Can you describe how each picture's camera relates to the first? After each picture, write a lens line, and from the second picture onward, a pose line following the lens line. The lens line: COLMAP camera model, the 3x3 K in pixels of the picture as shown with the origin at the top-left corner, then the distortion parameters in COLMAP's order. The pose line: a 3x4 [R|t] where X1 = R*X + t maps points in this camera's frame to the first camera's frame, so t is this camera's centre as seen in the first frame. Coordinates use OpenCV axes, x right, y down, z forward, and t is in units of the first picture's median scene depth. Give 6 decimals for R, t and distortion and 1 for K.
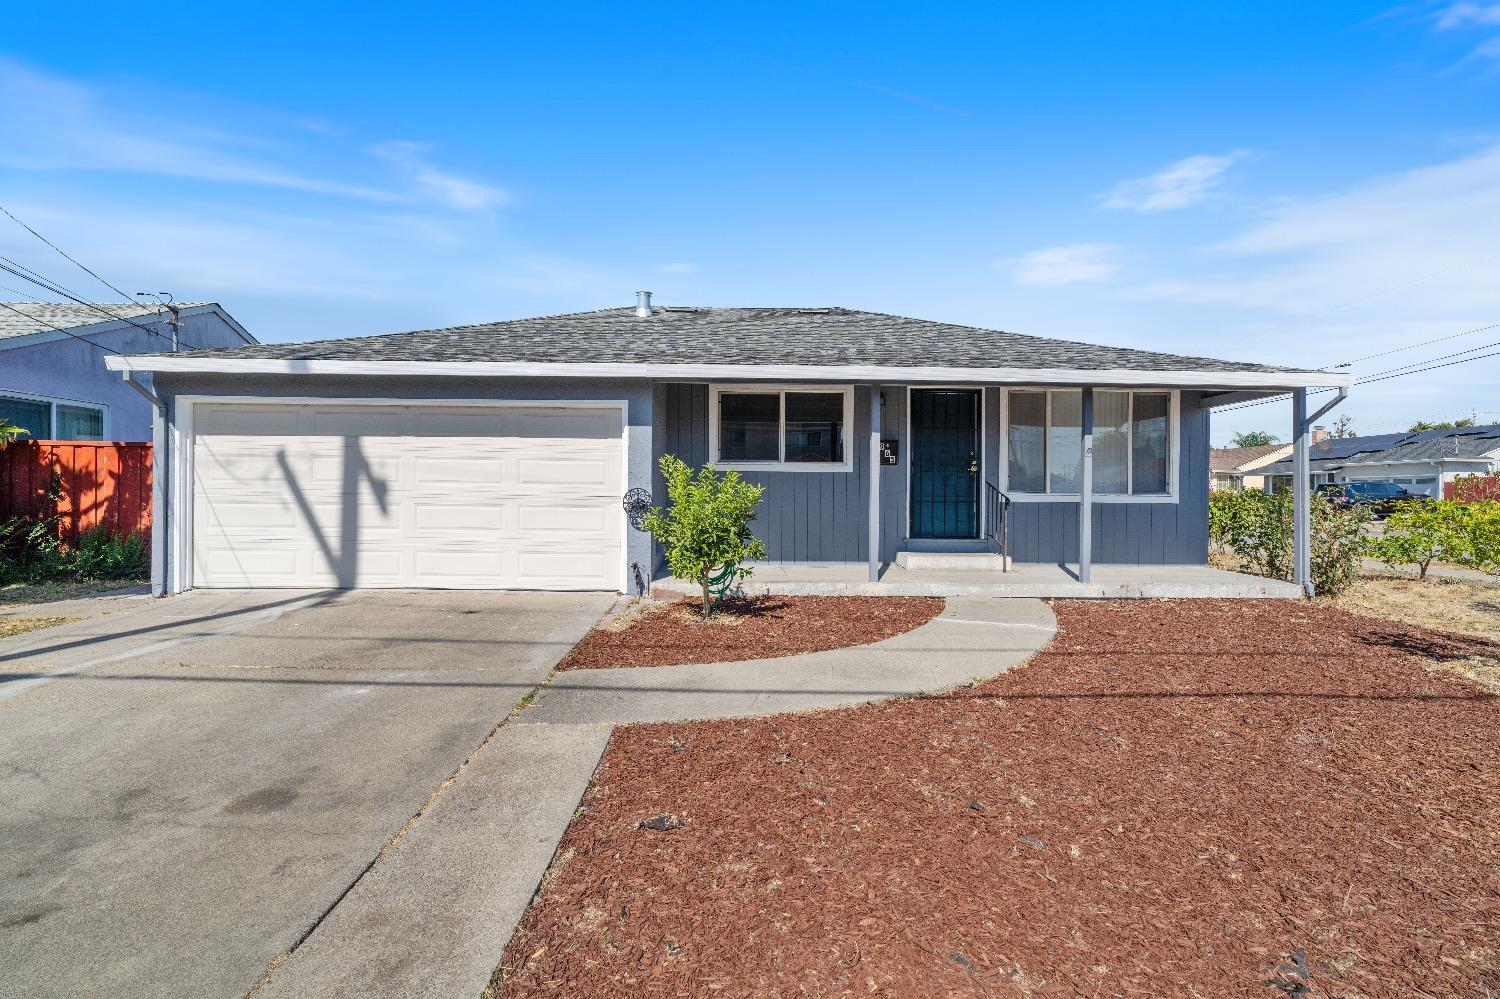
lens RADIAL K [[678.9, 0, 747.5], [0, 678.9, 495.4], [0, 0, 1]] dist [-0.005573, 0.002377]
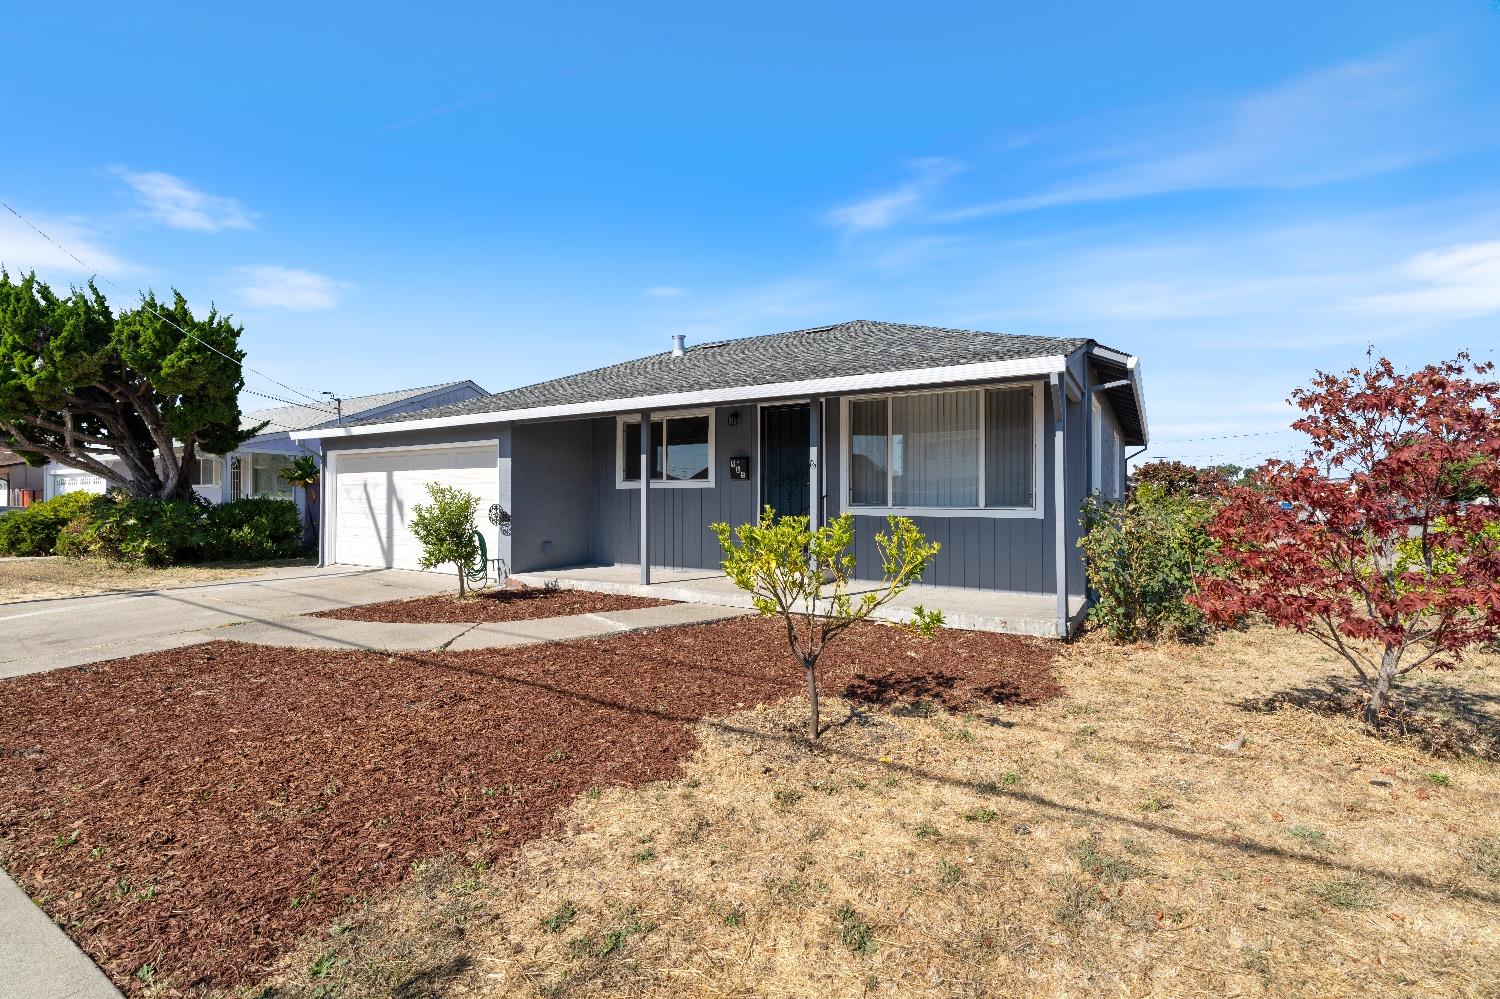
lens RADIAL K [[678.9, 0, 748.0], [0, 678.9, 505.0], [0, 0, 1]] dist [-0.005573, 0.002377]
pose [[0.837509, -0.004303, -0.546407, 0.796705], [0.001274, 0.999982, -0.005922, -0.000132], [0.546422, 0.004264, 0.837499, 0.116264]]
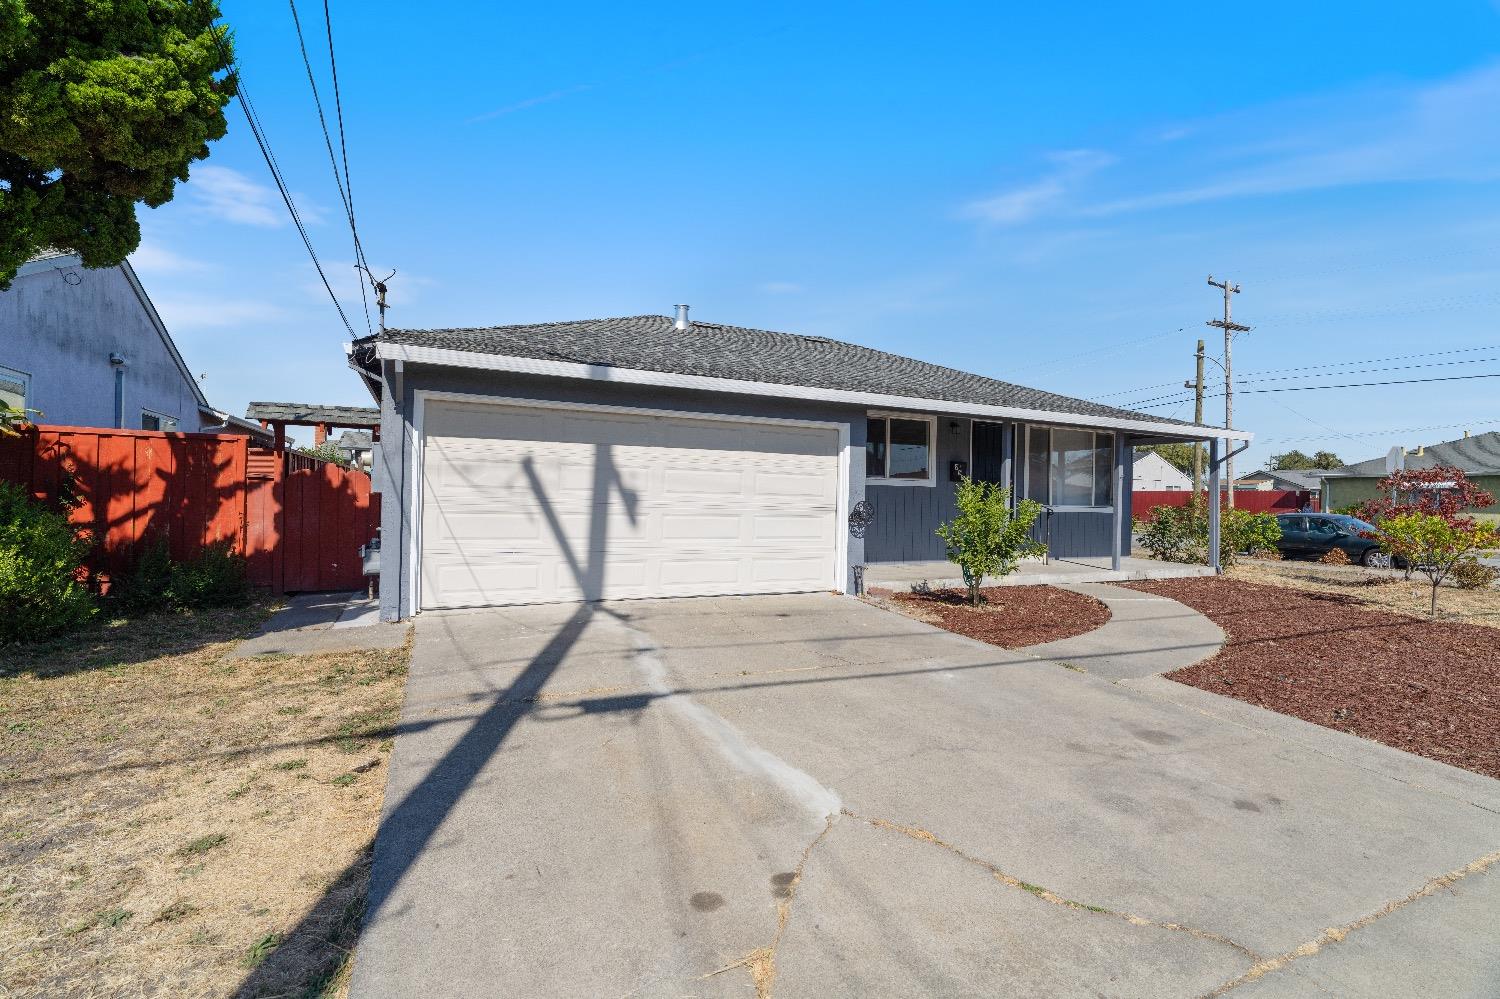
lens RADIAL K [[678.9, 0, 745.5], [0, 678.9, 505.4], [0, 0, 1]] dist [-0.005573, 0.002377]
pose [[0.913611, 0.005310, 0.406554, -0.653974], [-0.010580, 0.999887, 0.010715, -0.010682], [-0.406451, -0.014091, 0.913564, 0.022859]]
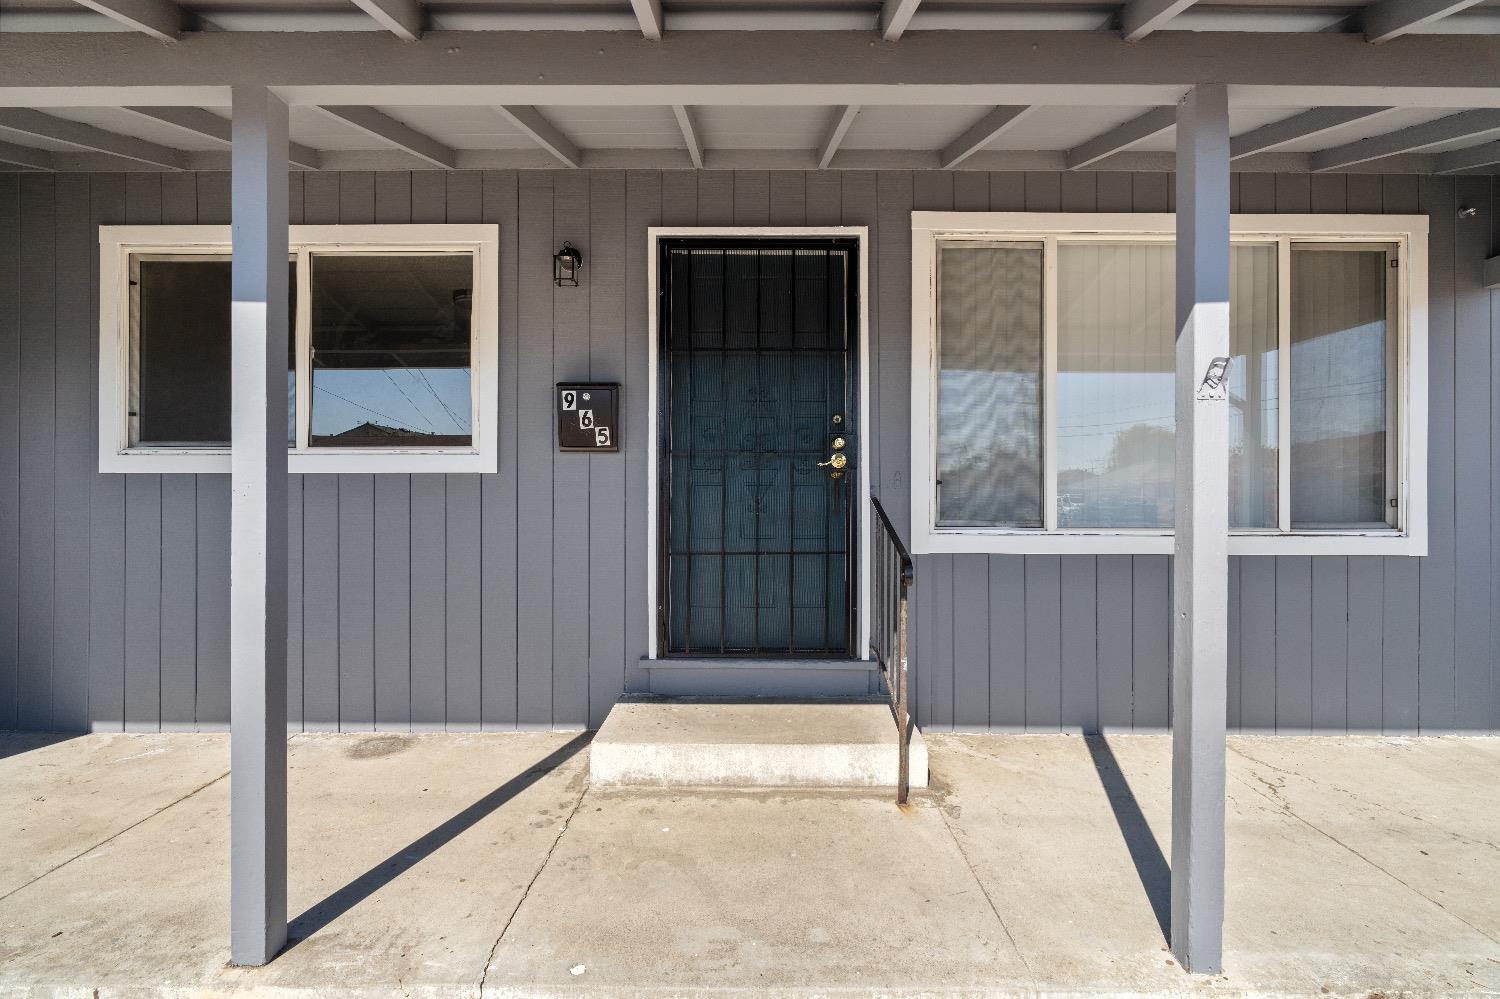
lens RADIAL K [[678.9, 0, 743.5], [0, 678.9, 496.2], [0, 0, 1]] dist [-0.005573, 0.002377]
pose [[0.998992, -0.003375, -0.044764, 0.301513], [0.003597, 0.999982, 0.004874, -0.023121], [0.044747, -0.005030, 0.998986, 0.645653]]
